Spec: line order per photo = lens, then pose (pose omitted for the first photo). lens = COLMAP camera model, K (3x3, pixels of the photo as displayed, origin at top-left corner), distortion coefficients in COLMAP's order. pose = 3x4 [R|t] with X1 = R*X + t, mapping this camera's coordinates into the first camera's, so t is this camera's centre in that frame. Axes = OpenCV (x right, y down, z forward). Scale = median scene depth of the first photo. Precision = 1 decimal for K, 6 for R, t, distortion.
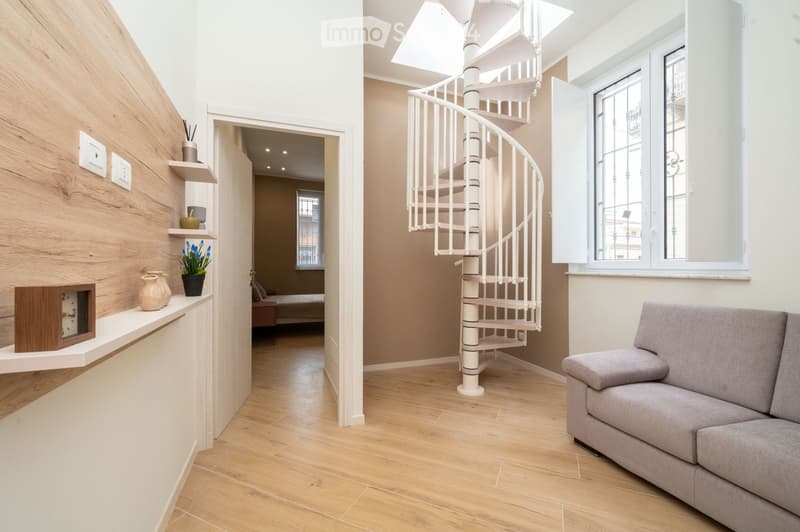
lens RADIAL K [[342.3, 0, 400.0], [0, 342.3, 264.0], [0, 0, 1]] dist [-0.001796, -0.000399]
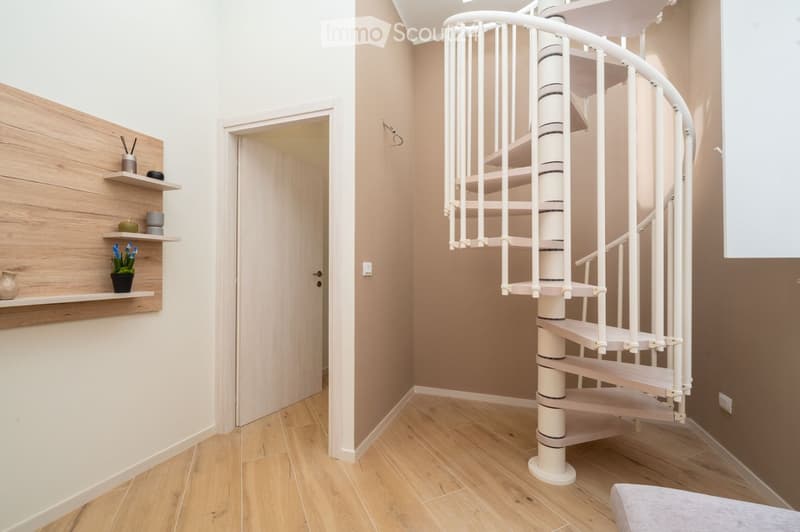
lens RADIAL K [[335.5, 0, 400.0], [0, 335.5, 266.0], [0, 0, 1]] dist [0.000182, 0.000060]
pose [[0.765285, -0.007599, -0.643647, 0.442579], [0.003407, 0.999964, -0.007755, 0.010326], [0.643683, 0.003742, 0.765283, 0.422431]]
